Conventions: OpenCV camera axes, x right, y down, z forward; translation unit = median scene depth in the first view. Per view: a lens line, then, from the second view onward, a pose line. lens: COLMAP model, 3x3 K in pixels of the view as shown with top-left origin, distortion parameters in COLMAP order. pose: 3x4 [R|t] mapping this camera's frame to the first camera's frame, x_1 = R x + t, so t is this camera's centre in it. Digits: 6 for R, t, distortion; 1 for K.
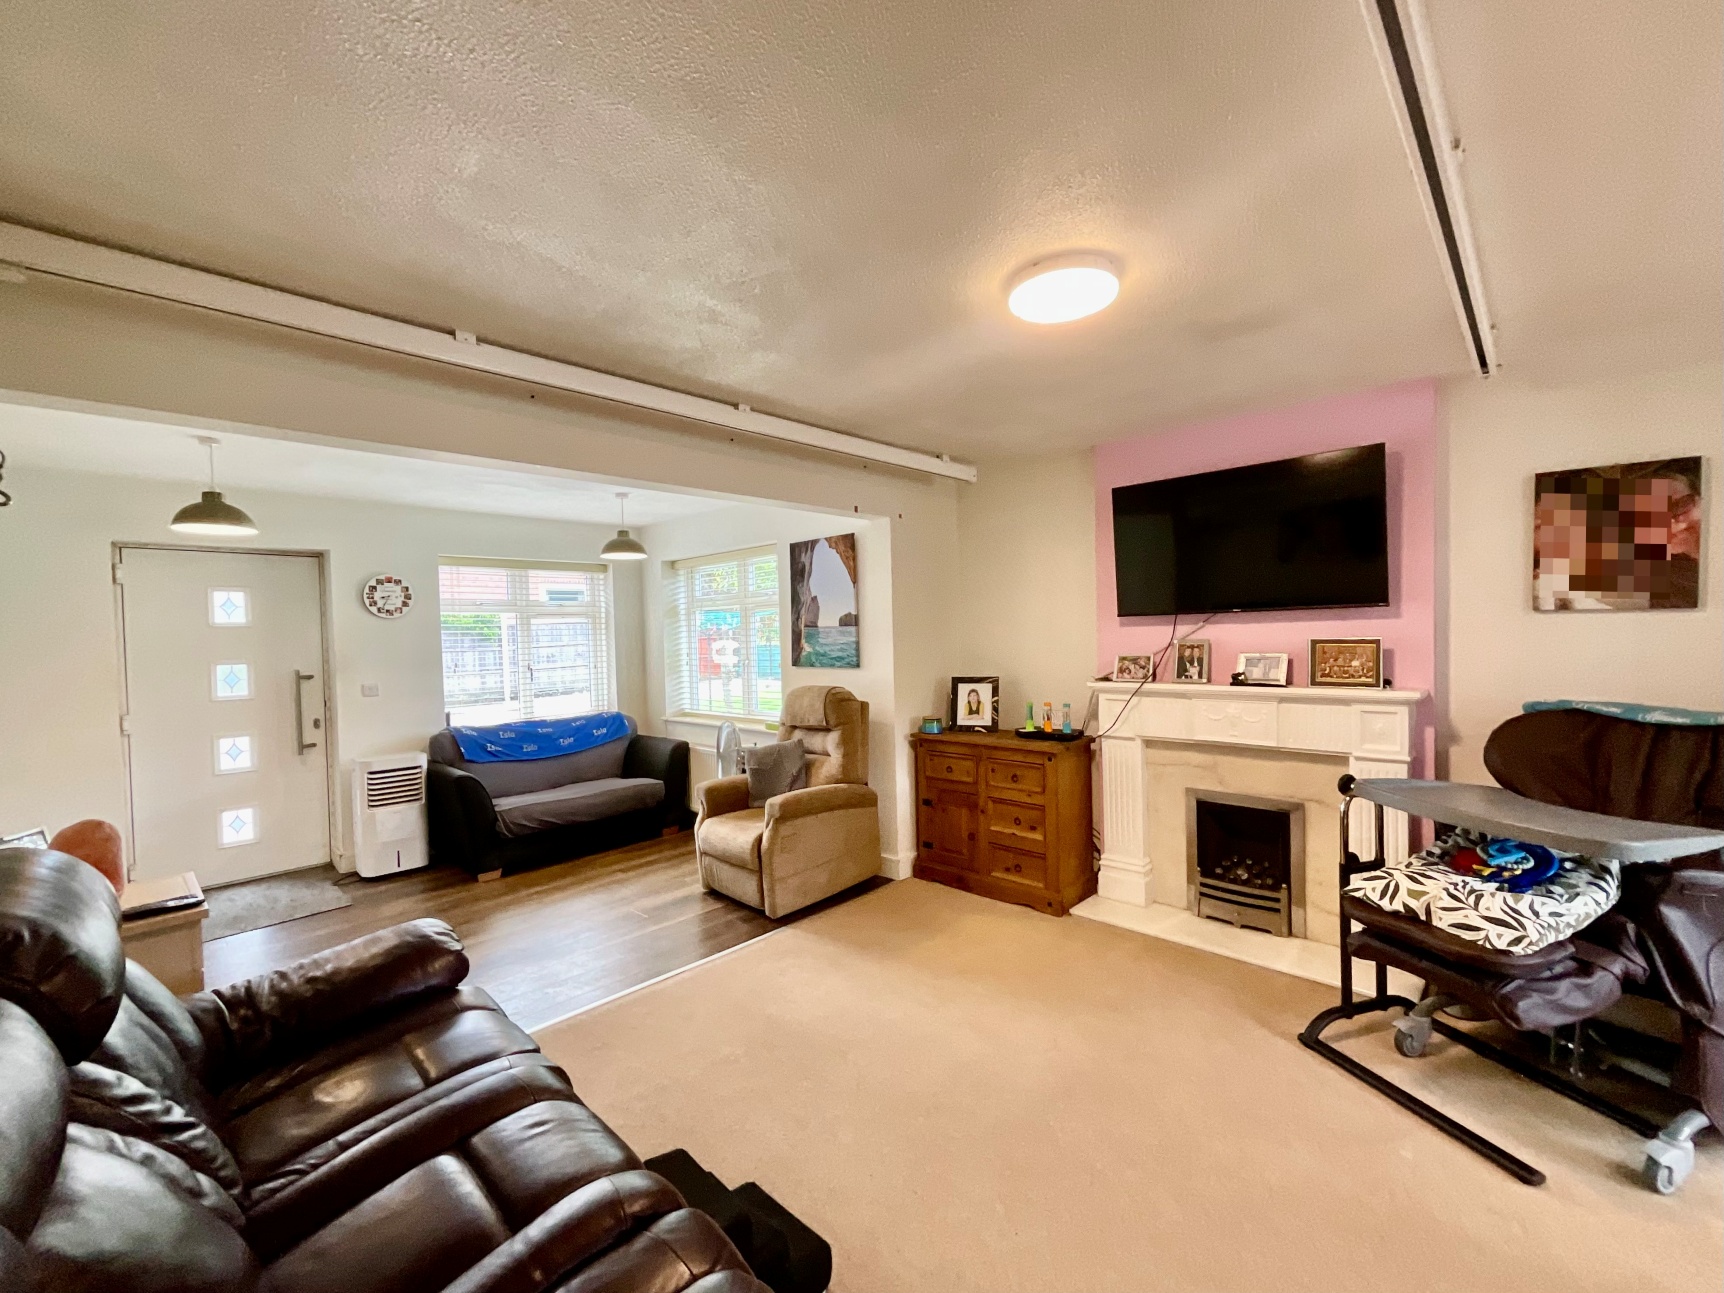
lens RADIAL K [[720.2, 0, 852.0], [0, 720.2, 648.0], [0, 0, 1]] dist [-0.007889, 0.002142]
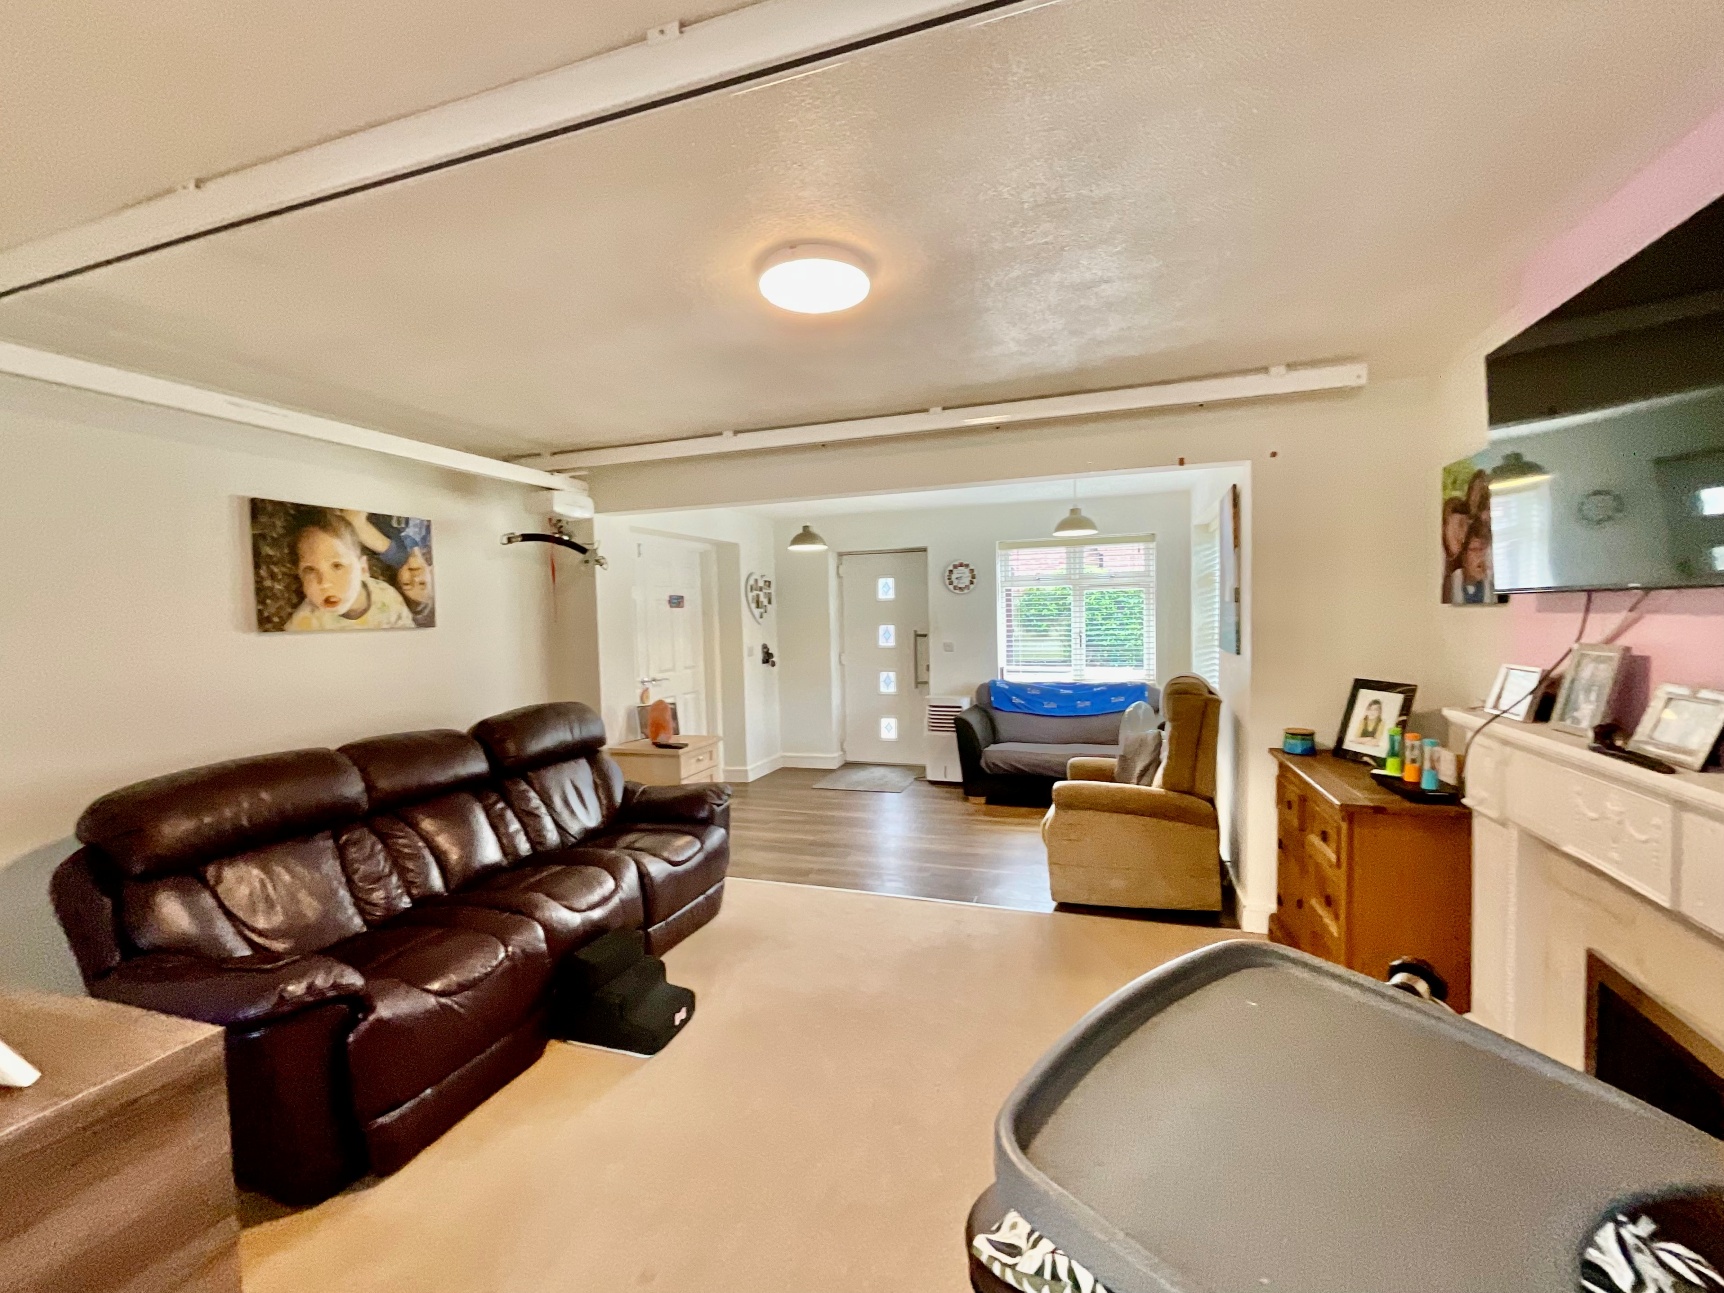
lens RADIAL K [[720.2, 0, 855.4], [0, 720.2, 645.9], [0, 0, 1]] dist [-0.007889, 0.002142]
pose [[0.427685, 0.057791, -0.902078, 0.518155], [-0.004038, 0.998066, 0.062026, -0.028801], [0.903919, -0.022885, 0.427092, 0.270428]]
